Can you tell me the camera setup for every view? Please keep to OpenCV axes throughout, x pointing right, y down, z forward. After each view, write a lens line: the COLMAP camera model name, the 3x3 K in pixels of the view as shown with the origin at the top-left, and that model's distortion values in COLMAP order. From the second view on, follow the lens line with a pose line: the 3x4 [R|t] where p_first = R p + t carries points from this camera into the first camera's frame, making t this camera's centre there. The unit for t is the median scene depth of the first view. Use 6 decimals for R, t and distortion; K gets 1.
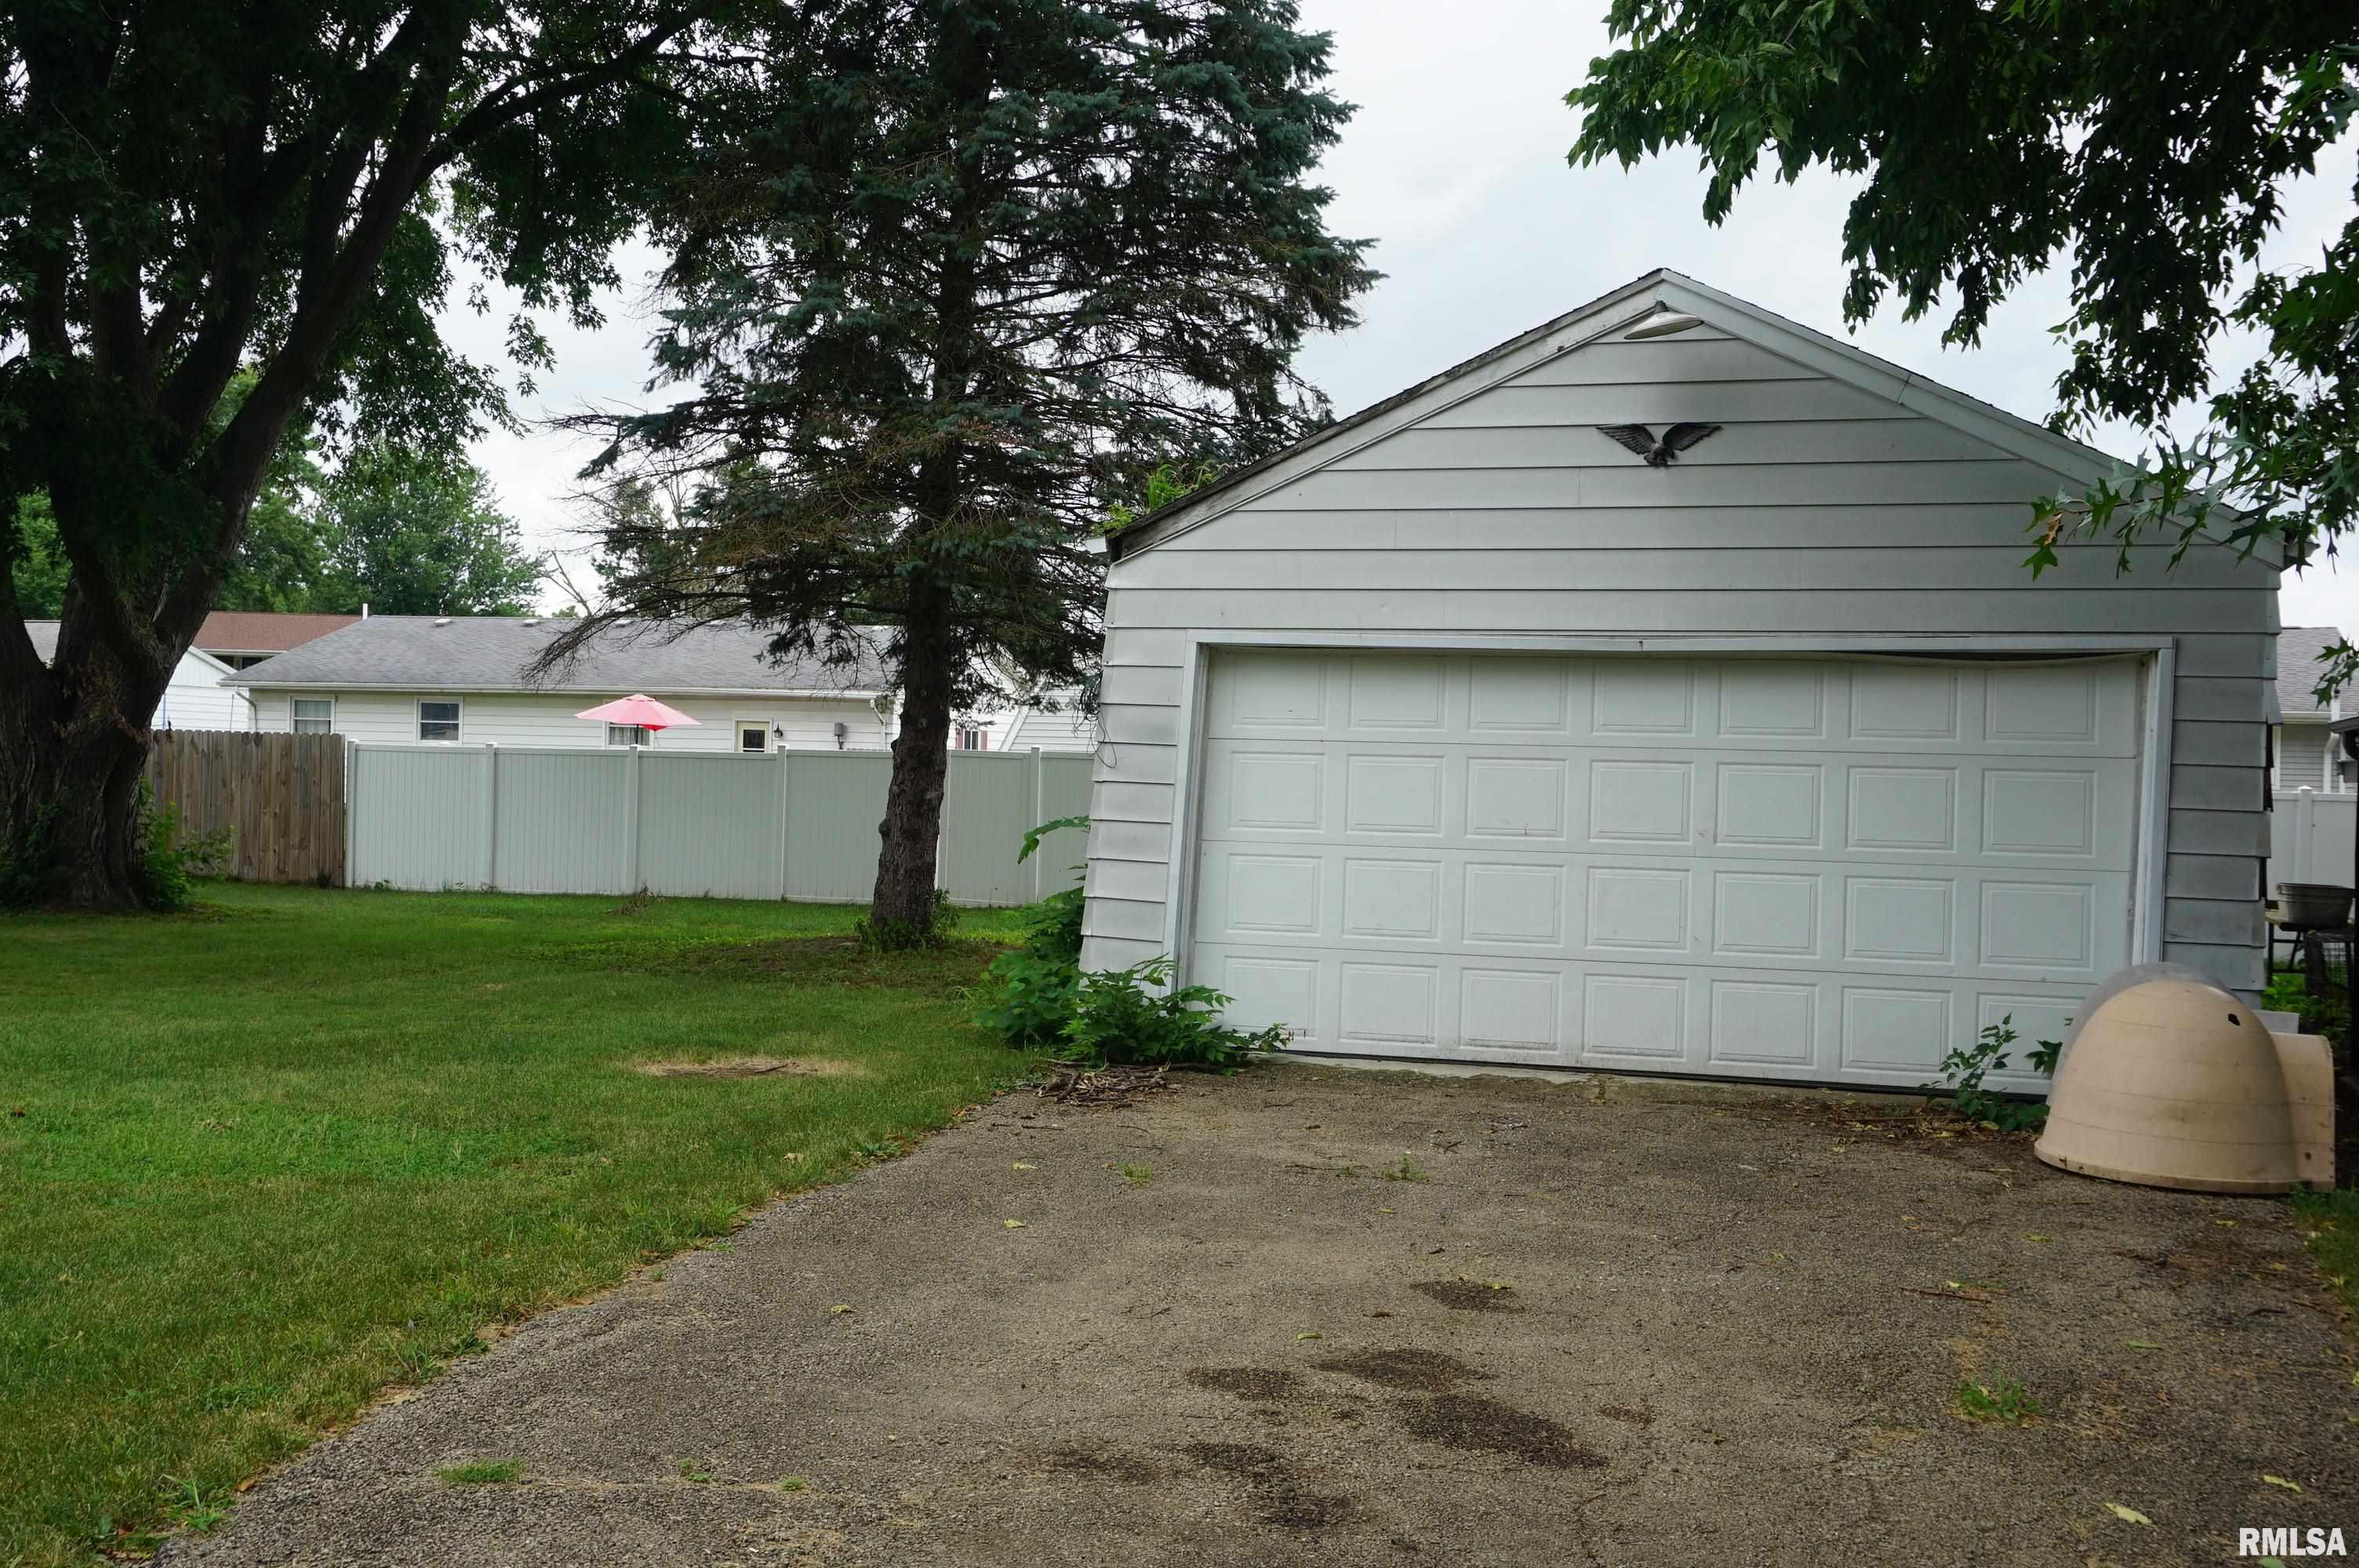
lens RADIAL K [[2362.1, 0, 1179.5], [0, 2362.1, 784.0], [0, 0, 1]] dist [0.003977, -0.000716]
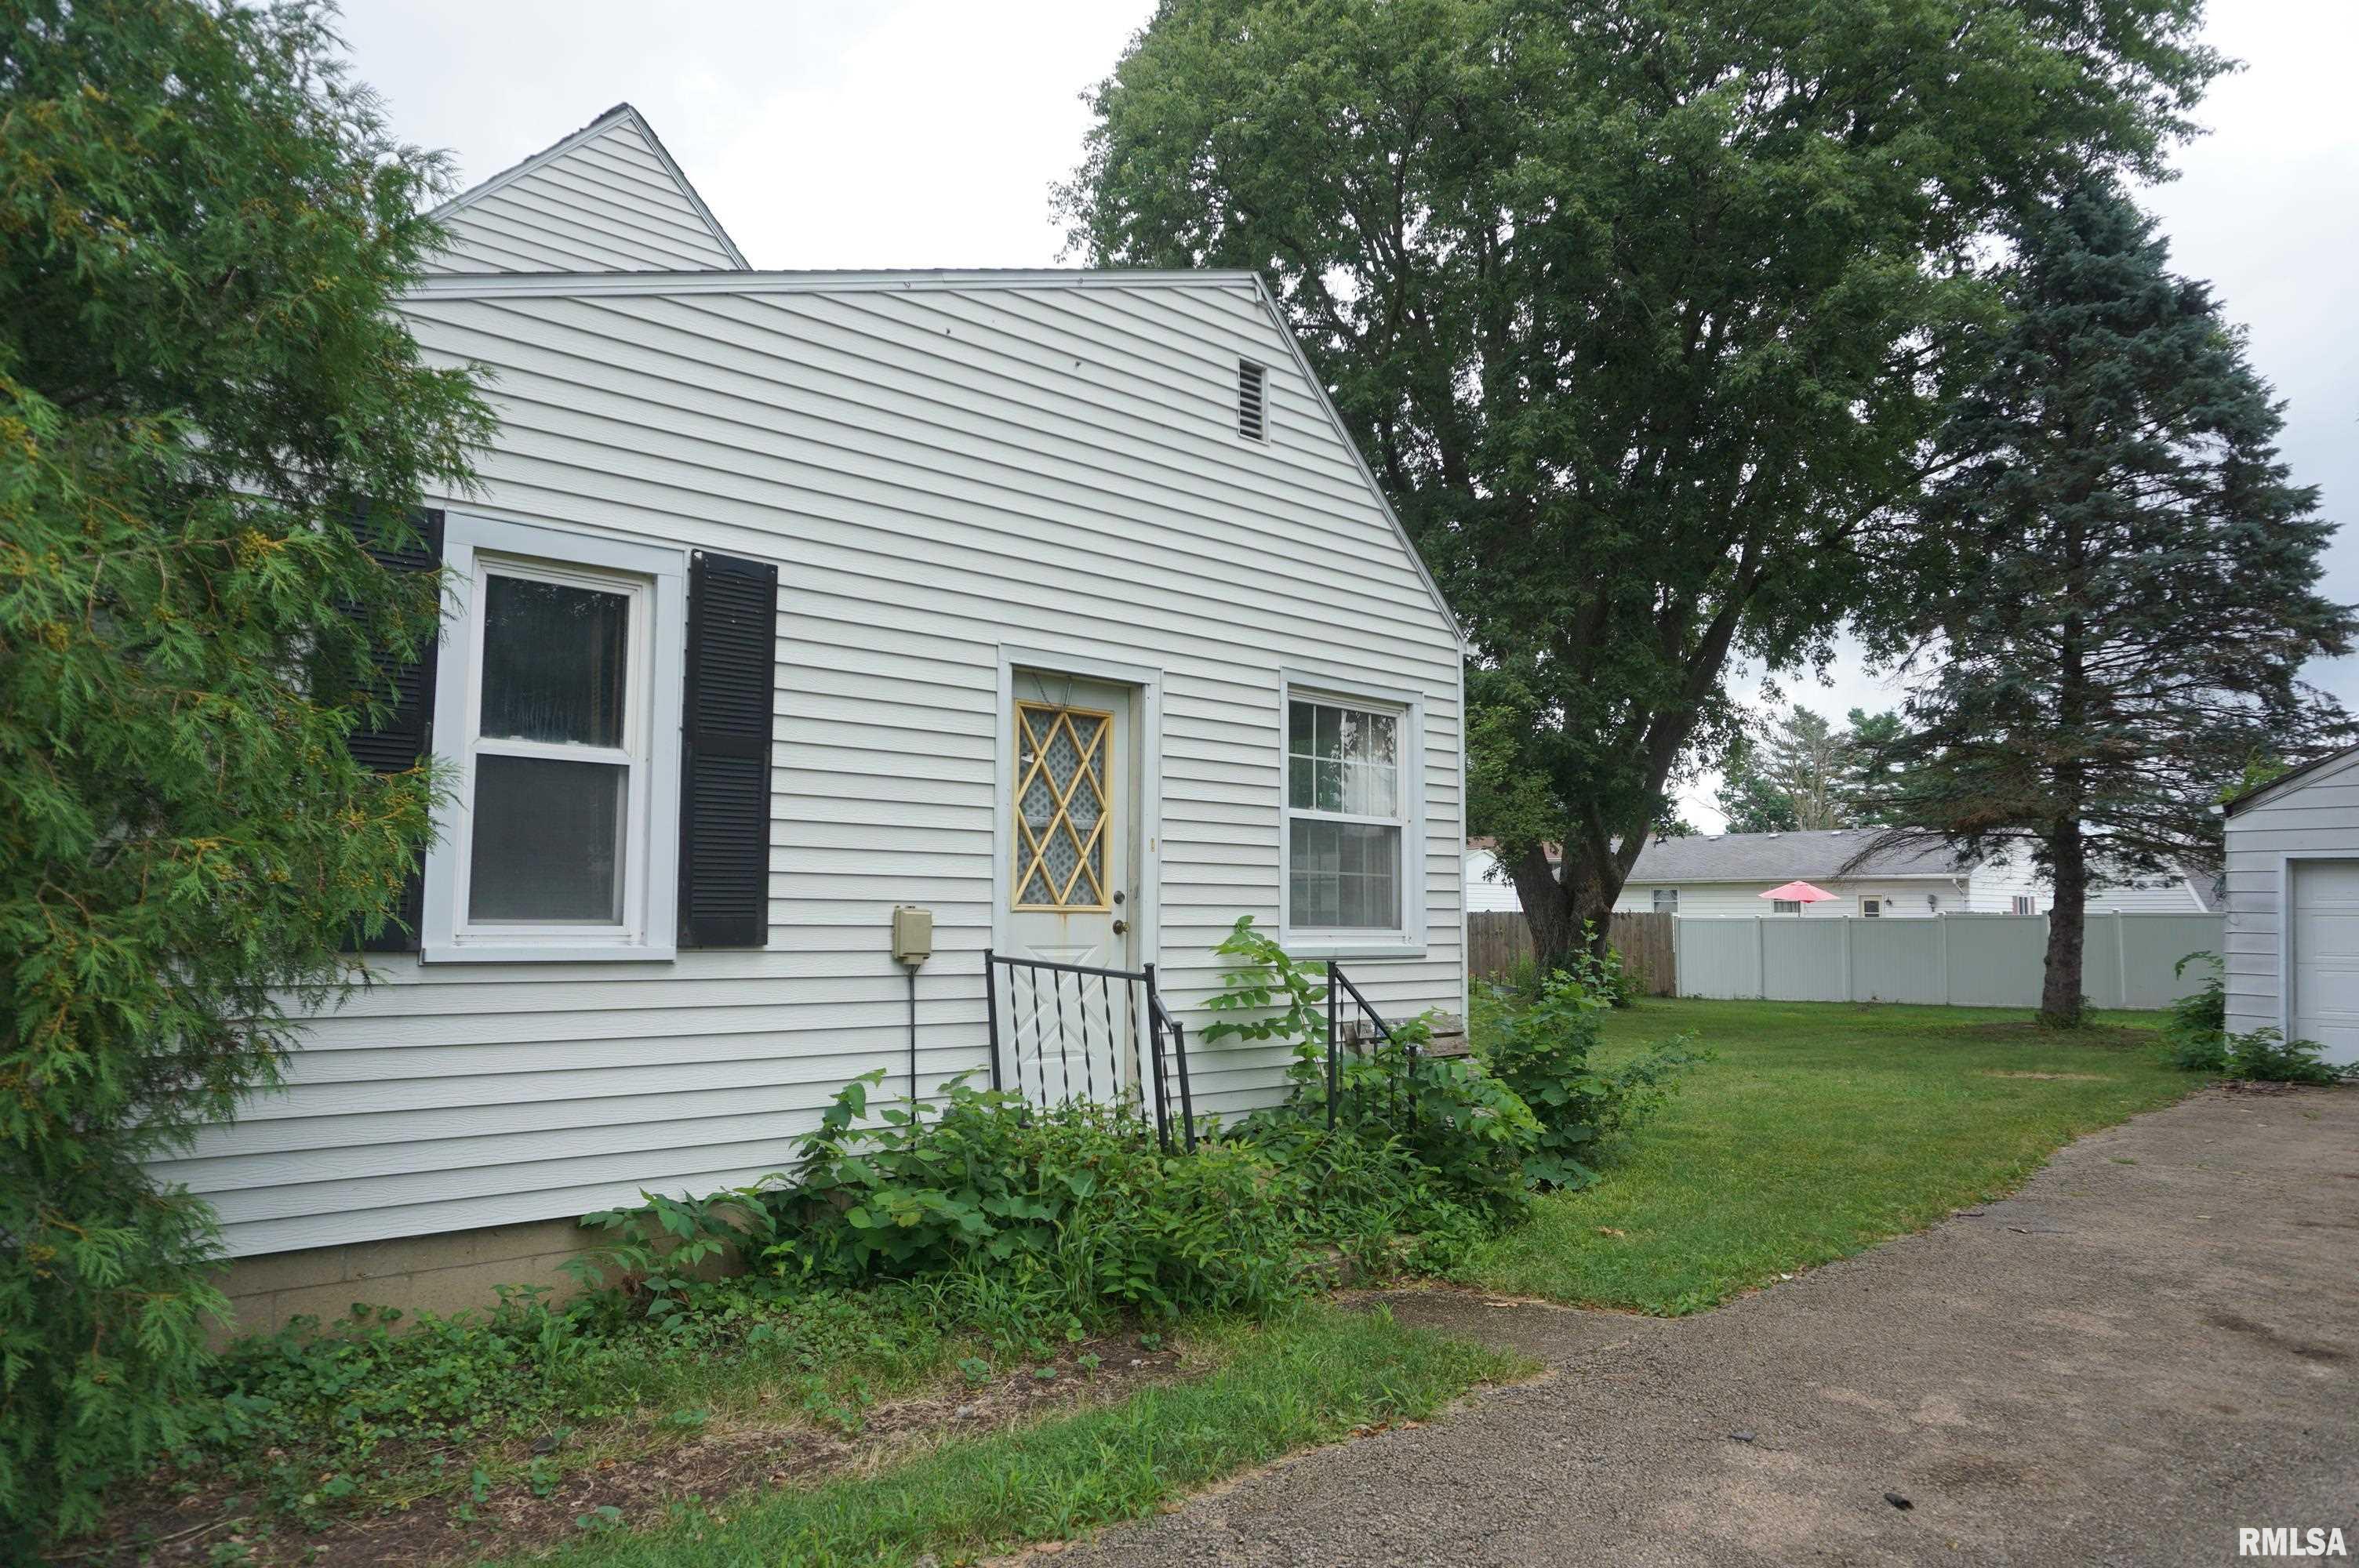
lens RADIAL K [[1641.0, 0, 1179.5], [0, 1641.0, 784.0], [0, 0, 1]] dist [0.000845, 0.004198]
pose [[0.865613, -0.066104, -0.496330, -0.066492], [0.019753, 0.994984, -0.098068, -0.004714], [0.500323, 0.075086, 0.862577, -0.379214]]
